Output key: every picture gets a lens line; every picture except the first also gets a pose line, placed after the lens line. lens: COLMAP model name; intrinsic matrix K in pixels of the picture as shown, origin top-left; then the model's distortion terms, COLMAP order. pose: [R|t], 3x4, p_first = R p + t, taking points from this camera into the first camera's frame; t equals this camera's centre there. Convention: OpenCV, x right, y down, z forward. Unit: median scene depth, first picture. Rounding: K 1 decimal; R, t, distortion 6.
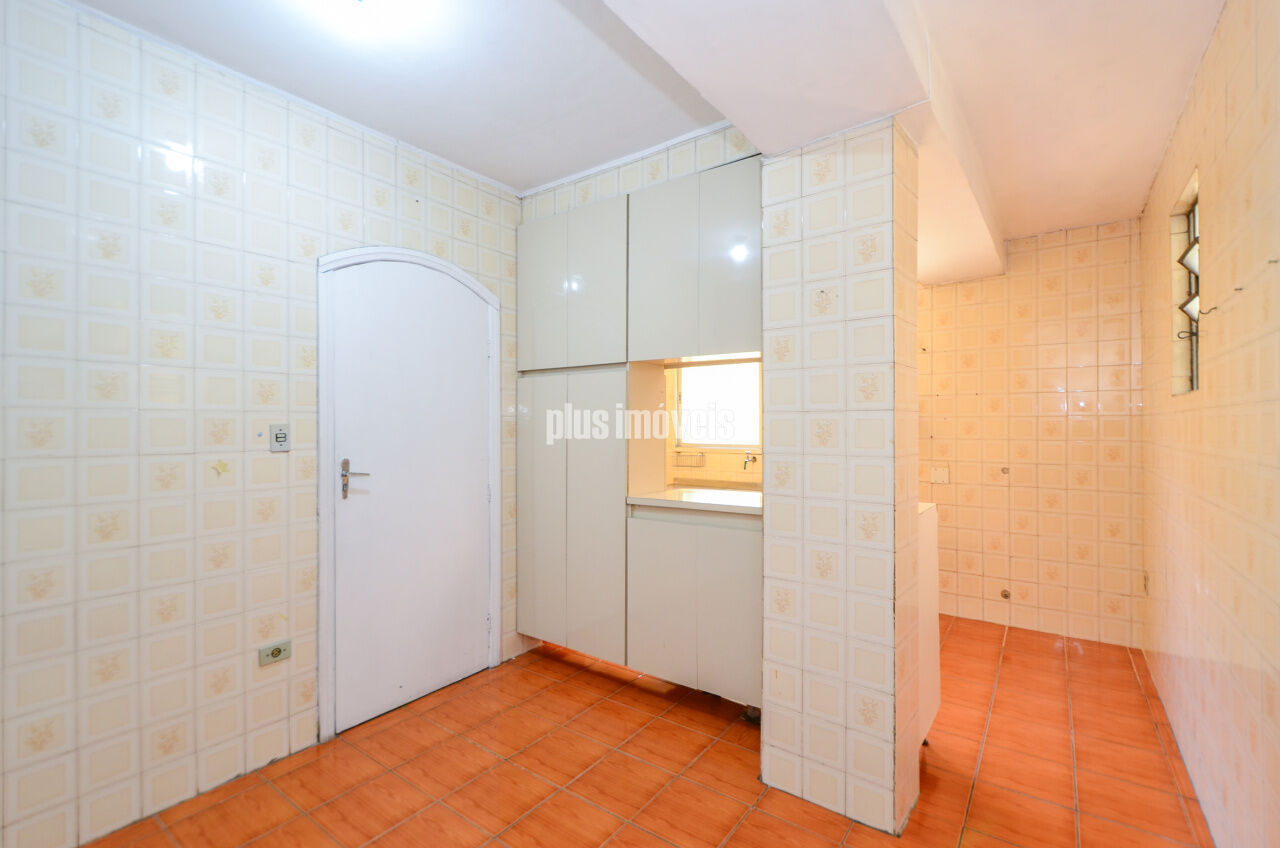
lens RADIAL K [[557.0, 0, 652.9], [0, 557.0, 419.5], [0, 0, 1]] dist [0.000930, -0.005195]
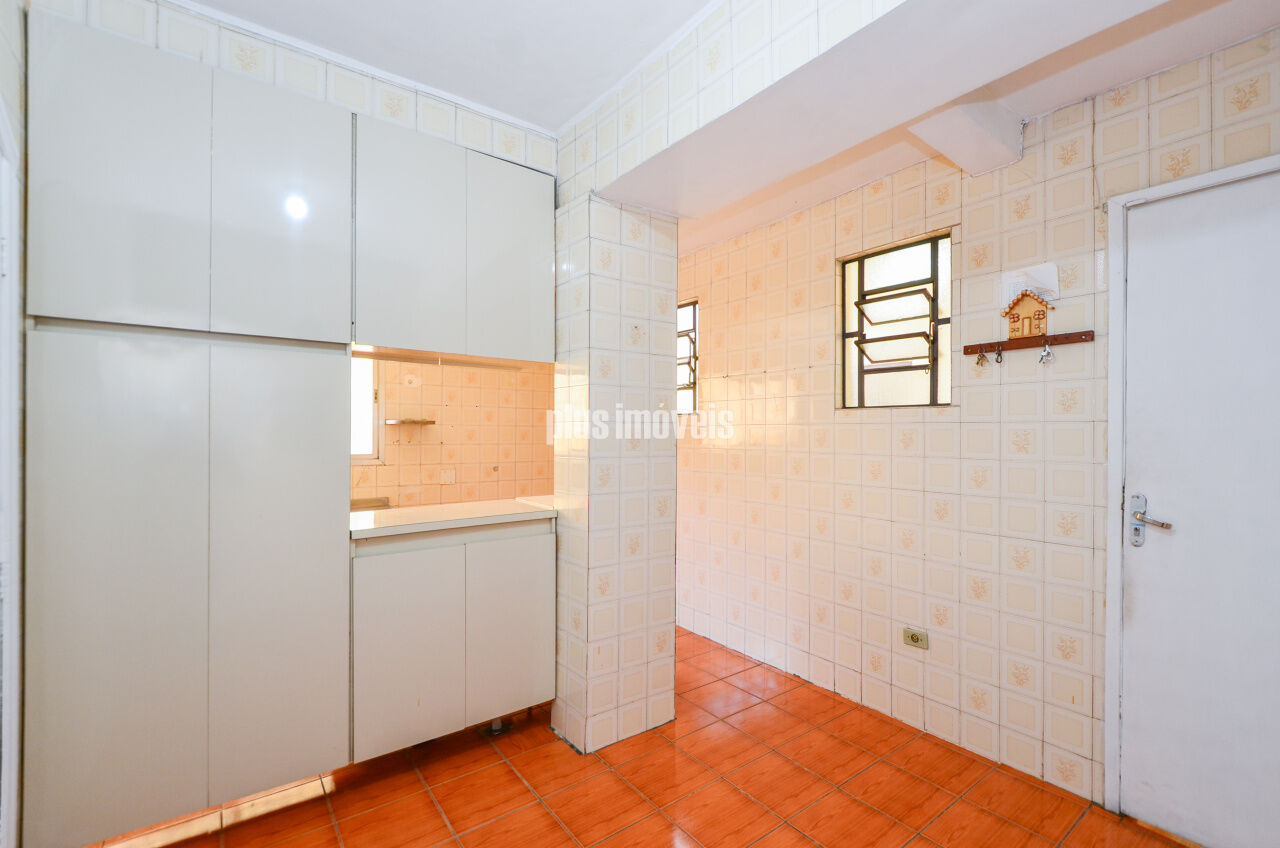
lens RADIAL K [[564.5, 0, 632.9], [0, 564.5, 428.8], [0, 0, 1]] dist [0.001039, -0.005876]
pose [[0.303776, 0.009390, 0.952697, -0.733951], [-0.016019, 0.999860, -0.004747, 0.004806], [-0.952609, -0.013819, 0.303884, 0.495613]]
